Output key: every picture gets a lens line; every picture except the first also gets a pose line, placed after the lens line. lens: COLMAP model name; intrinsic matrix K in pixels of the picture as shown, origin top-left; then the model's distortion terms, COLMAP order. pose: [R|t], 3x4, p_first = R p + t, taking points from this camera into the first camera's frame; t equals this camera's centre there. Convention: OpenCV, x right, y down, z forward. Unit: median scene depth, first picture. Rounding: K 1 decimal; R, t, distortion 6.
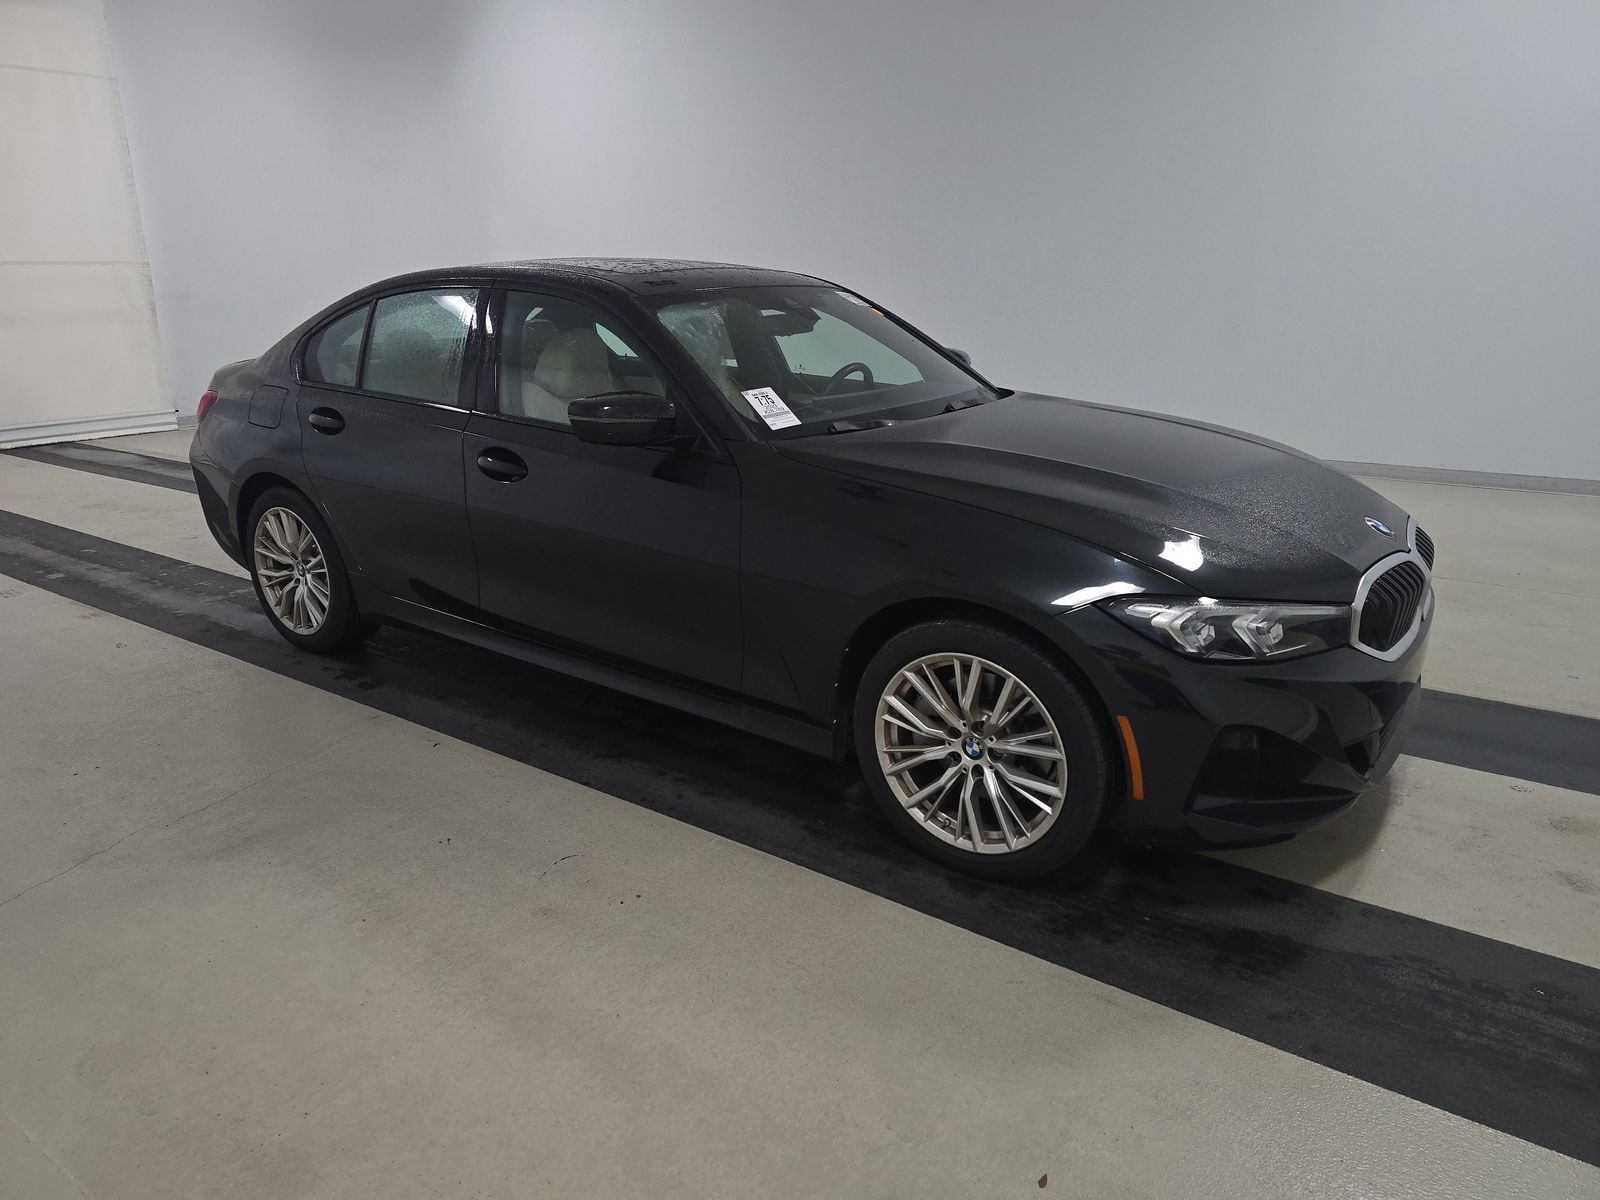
lens RADIAL K [[1069.0, 0, 809.9], [0, 1069.0, 602.6], [0, 0, 1]] dist [0.041556, -0.031995]
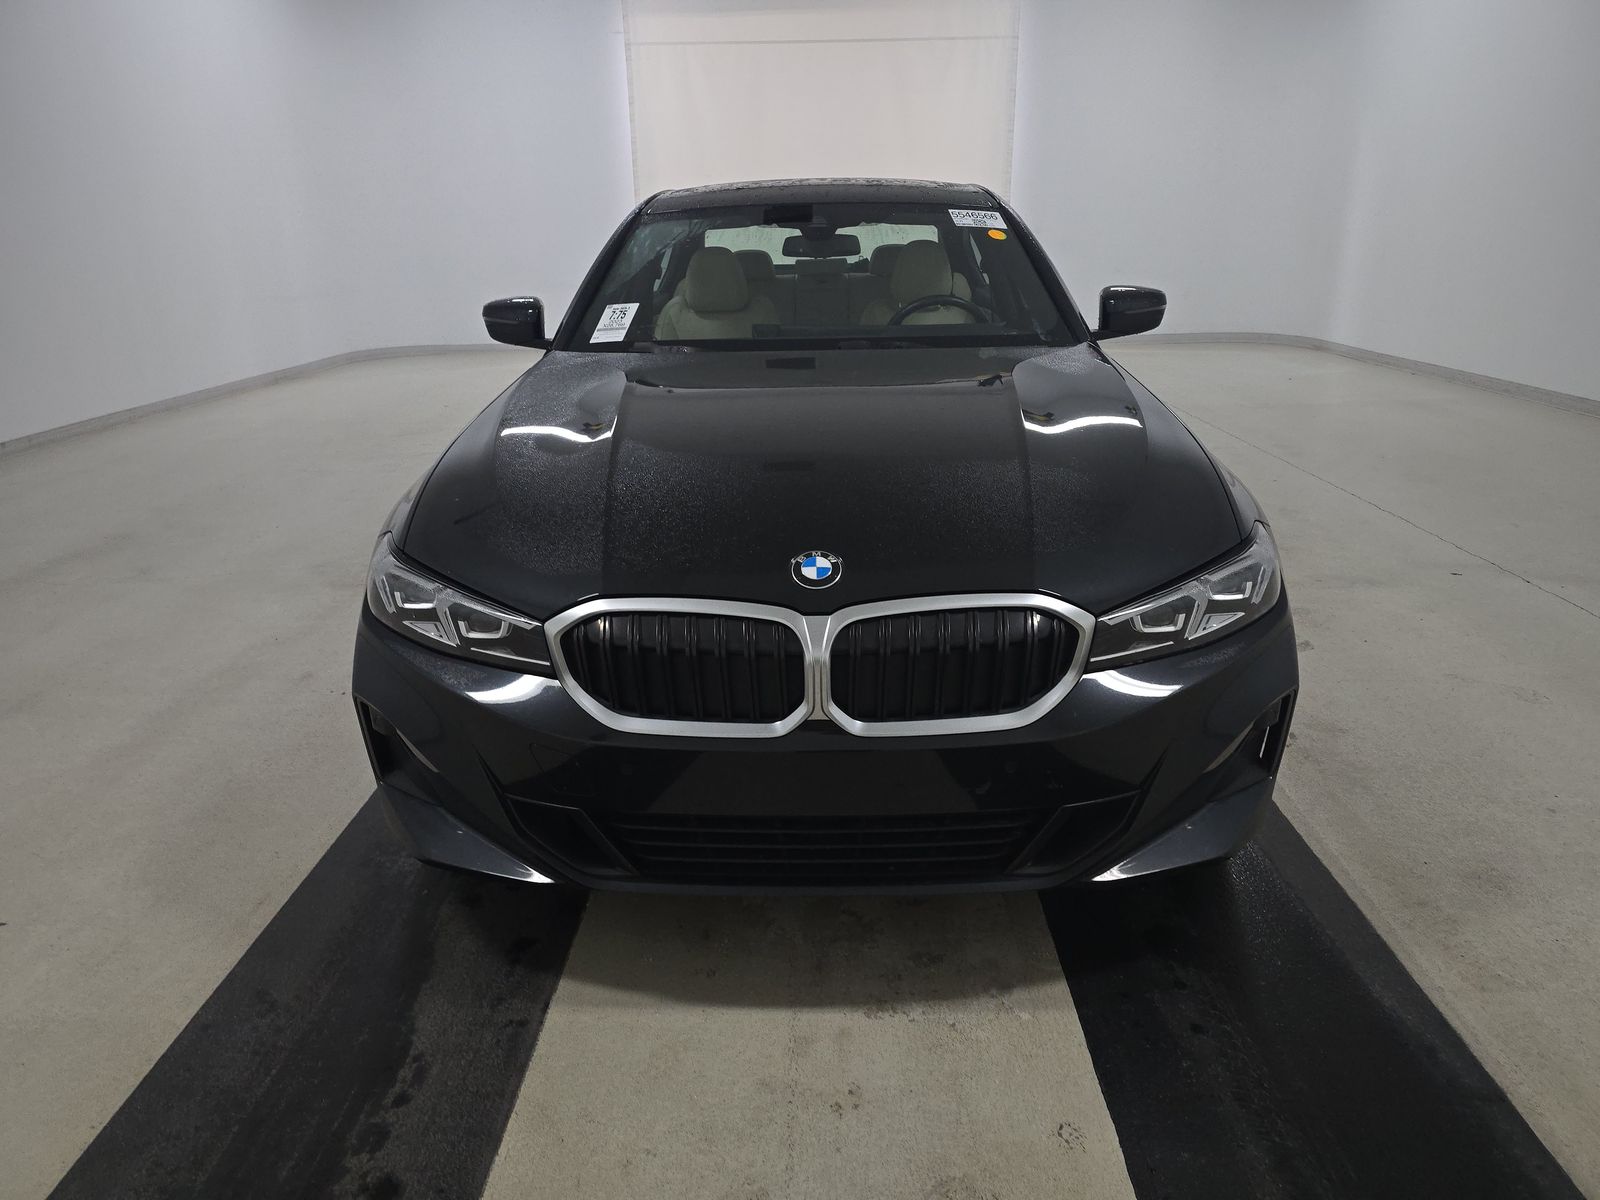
lens RADIAL K [[1069.0, 0, 798.6], [0, 1069.0, 597.4], [0, 0, 1]] dist [0.041556, -0.031995]
pose [[0.557032, 0.267253, -0.786315, 0.989464], [-0.227445, 0.959700, 0.165059, -0.148256], [0.798739, 0.086901, 0.595369, 0.589443]]
